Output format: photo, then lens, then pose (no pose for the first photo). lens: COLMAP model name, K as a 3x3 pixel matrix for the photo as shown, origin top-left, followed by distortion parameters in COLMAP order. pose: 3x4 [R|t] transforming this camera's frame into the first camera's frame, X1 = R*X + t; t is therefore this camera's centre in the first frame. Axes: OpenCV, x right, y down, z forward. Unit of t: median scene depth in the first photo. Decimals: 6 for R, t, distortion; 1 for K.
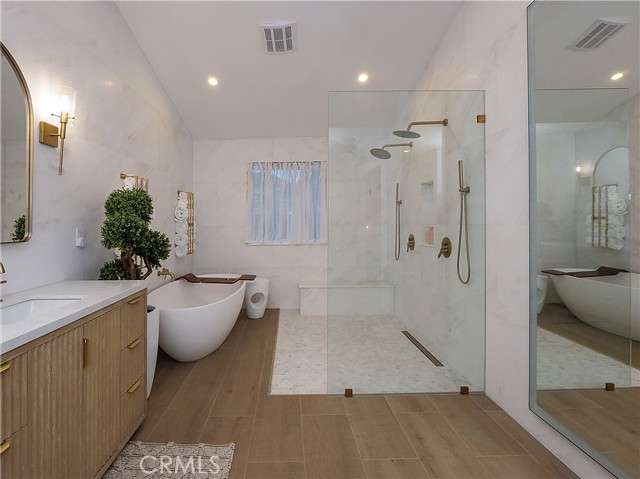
lens RADIAL K [[315.2, 0, 319.4], [0, 315.2, 239.6], [0, 0, 1]] dist [-0.005612, -0.002359]
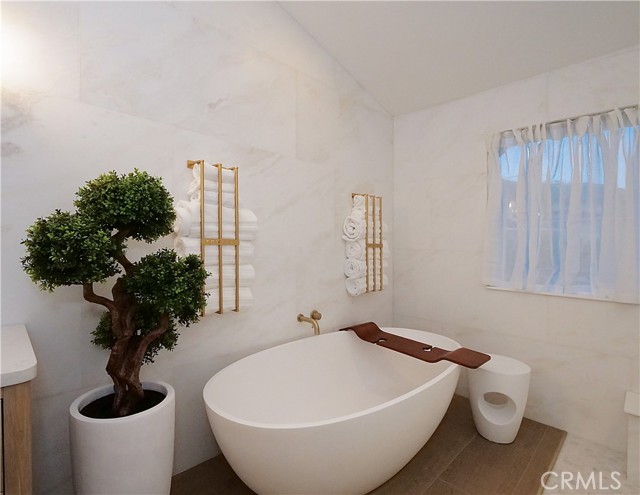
lens RADIAL K [[313.7, 0, 300.0], [0, 313.7, 234.3], [0, 0, 1]] dist [-0.002346, 0.000186]
pose [[0.602504, 0.010058, -0.798053, 0.006227], [-0.075295, 0.996177, -0.044291, -0.026959], [0.794556, 0.086775, 0.600958, 0.429092]]
